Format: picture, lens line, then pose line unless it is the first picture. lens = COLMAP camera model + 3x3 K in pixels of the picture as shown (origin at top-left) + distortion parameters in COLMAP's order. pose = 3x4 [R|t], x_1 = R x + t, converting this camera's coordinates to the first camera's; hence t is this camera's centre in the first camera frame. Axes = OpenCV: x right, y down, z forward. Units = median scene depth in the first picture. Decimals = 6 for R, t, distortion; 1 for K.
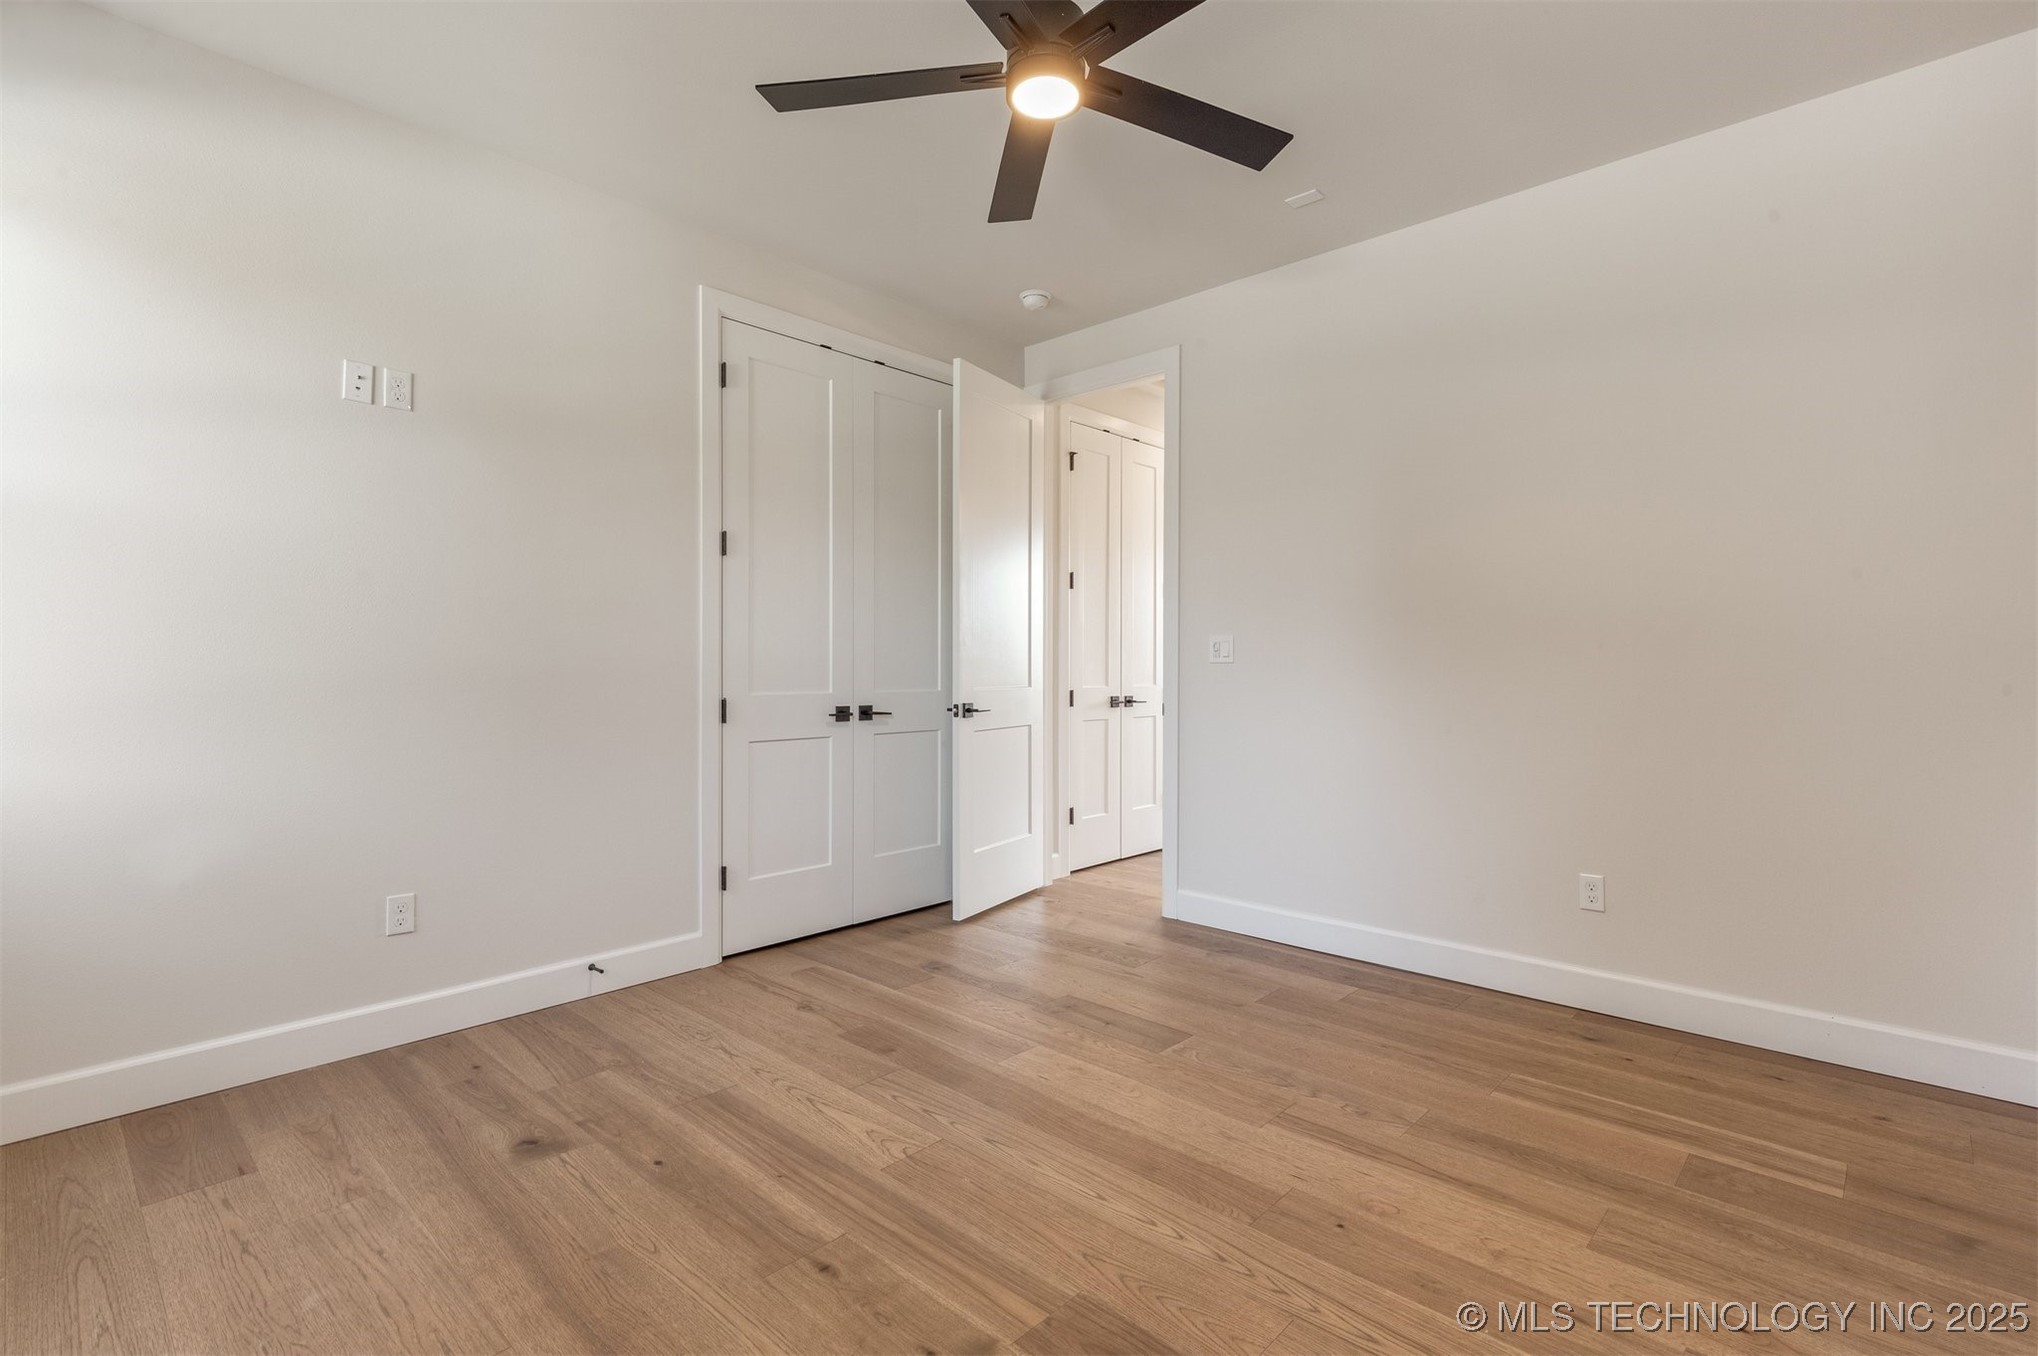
lens RADIAL K [[915.9, 0, 1029.7], [0, 915.9, 677.7], [0, 0, 1]] dist [0.002517, 0.000057]
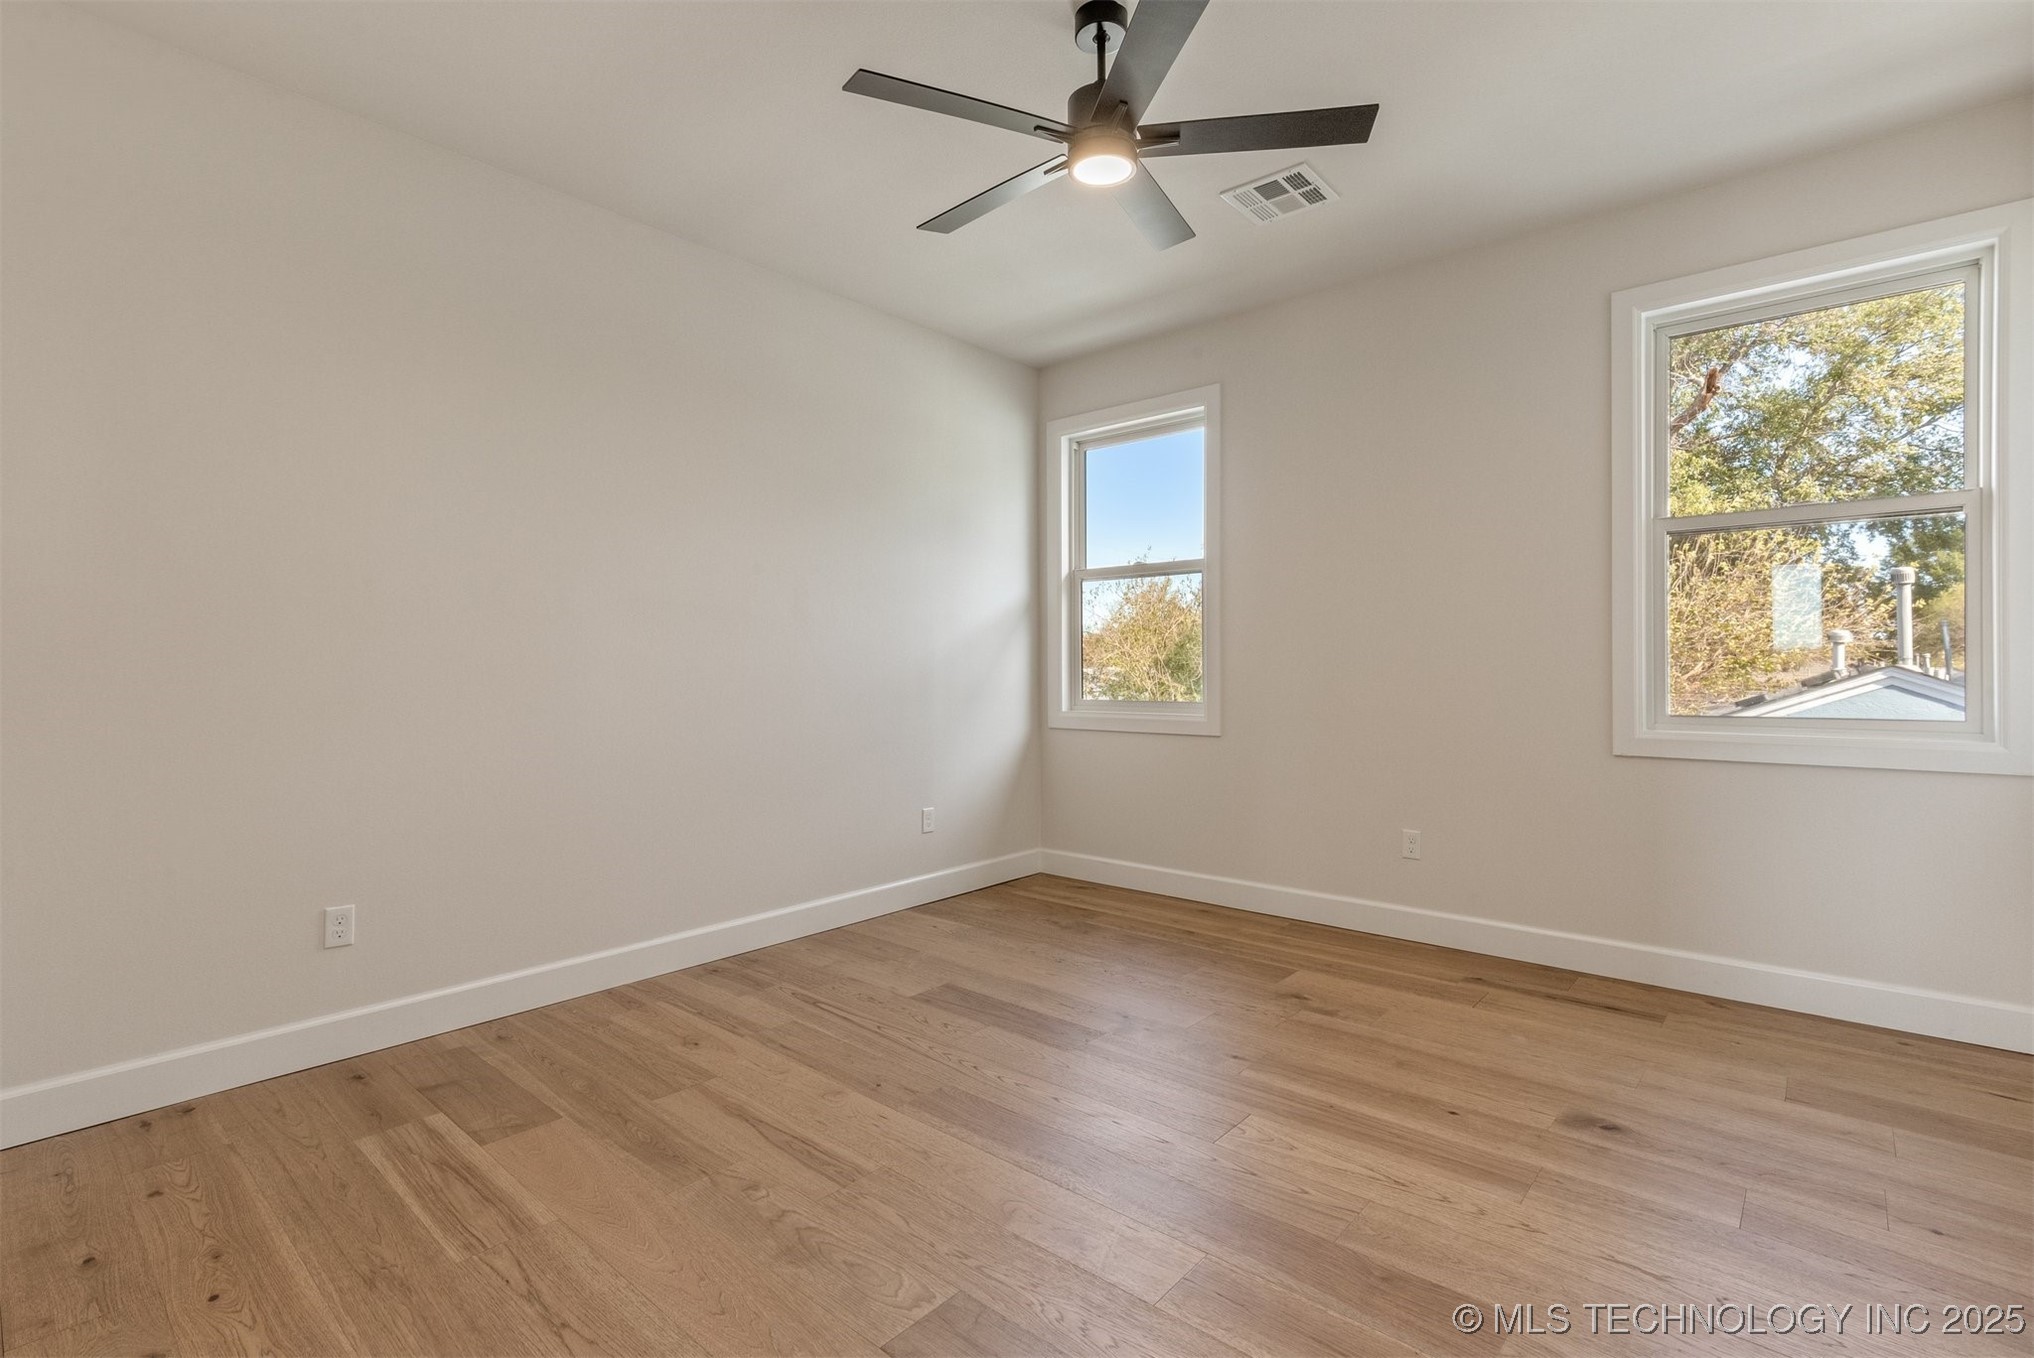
lens RADIAL K [[914.1, 0, 1027.7], [0, 914.1, 678.7], [0, 0, 1]] dist [0.002517, 0.000057]
pose [[-0.999290, 0.005785, -0.037237, 0.139628], [0.004899, 0.999704, 0.023829, -0.024180], [0.037364, 0.023630, -0.999022, 1.960087]]
